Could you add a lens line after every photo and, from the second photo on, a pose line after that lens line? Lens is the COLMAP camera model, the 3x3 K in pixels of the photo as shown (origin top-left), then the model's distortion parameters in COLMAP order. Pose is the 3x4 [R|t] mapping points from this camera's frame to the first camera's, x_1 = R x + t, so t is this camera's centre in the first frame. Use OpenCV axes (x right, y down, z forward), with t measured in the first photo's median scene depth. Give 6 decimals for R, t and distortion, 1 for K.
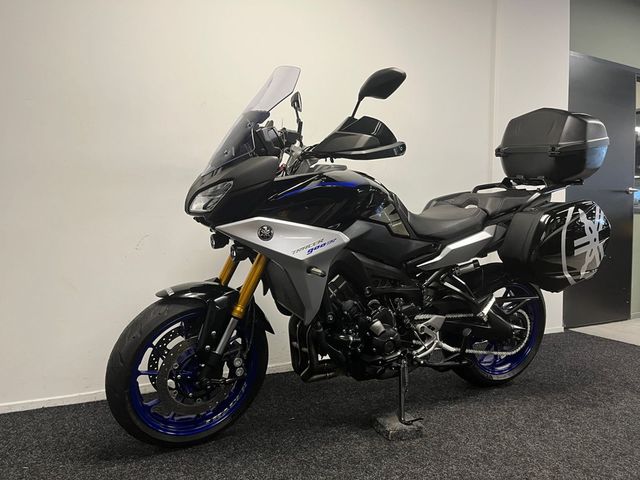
lens RADIAL K [[480.6, 0, 320.0], [0, 480.6, 240.0], [0, 0, 1]] dist [0.079539, -0.105975]
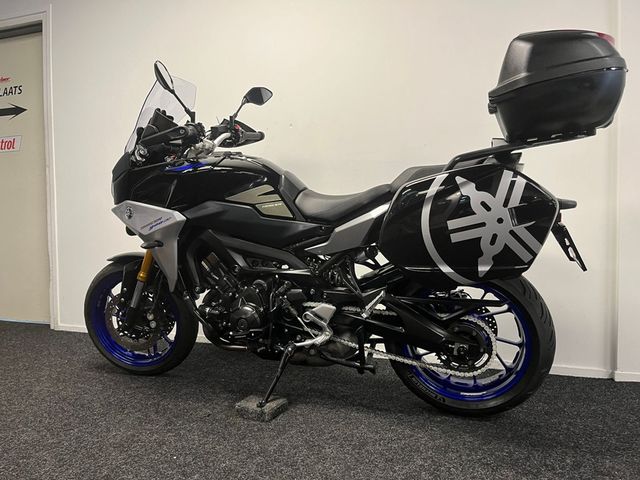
lens RADIAL K [[480.6, 0, 320.0], [0, 480.6, 240.0], [0, 0, 1]] dist [0.079539, -0.105975]
pose [[0.703339, 0.020900, -0.710547, 0.906832], [-0.023426, 0.999706, 0.006216, 0.029669], [0.710468, 0.012274, 0.703622, 0.365361]]
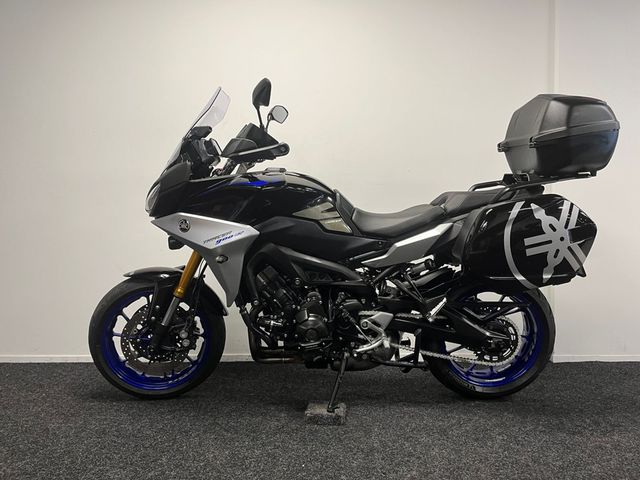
lens RADIAL K [[480.6, 0, 320.0], [0, 480.6, 240.0], [0, 0, 1]] dist [0.079539, -0.105975]
pose [[0.913032, 0.009562, -0.407776, 0.547942], [-0.022705, 0.999367, -0.027402, 0.037118], [0.407256, 0.034278, 0.912671, 0.024652]]
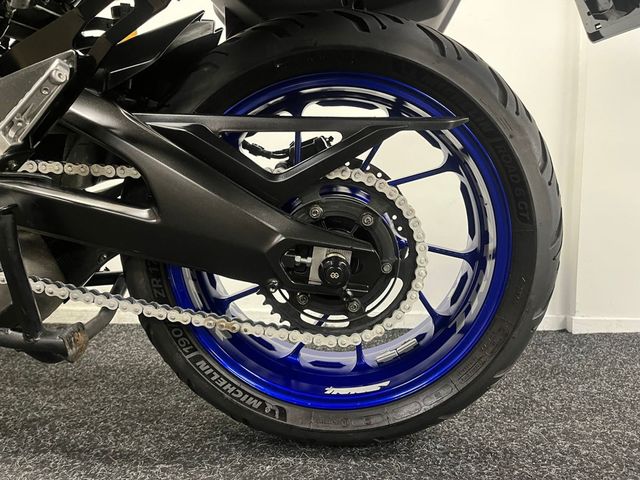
lens RADIAL K [[480.6, 0, 320.0], [0, 480.6, 240.0], [0, 0, 1]] dist [0.079539, -0.105975]
pose [[0.877065, 0.053007, -0.477437, 0.601220], [-0.028988, 0.997922, 0.057540, 0.192525], [0.479495, -0.036626, 0.876780, 0.906206]]
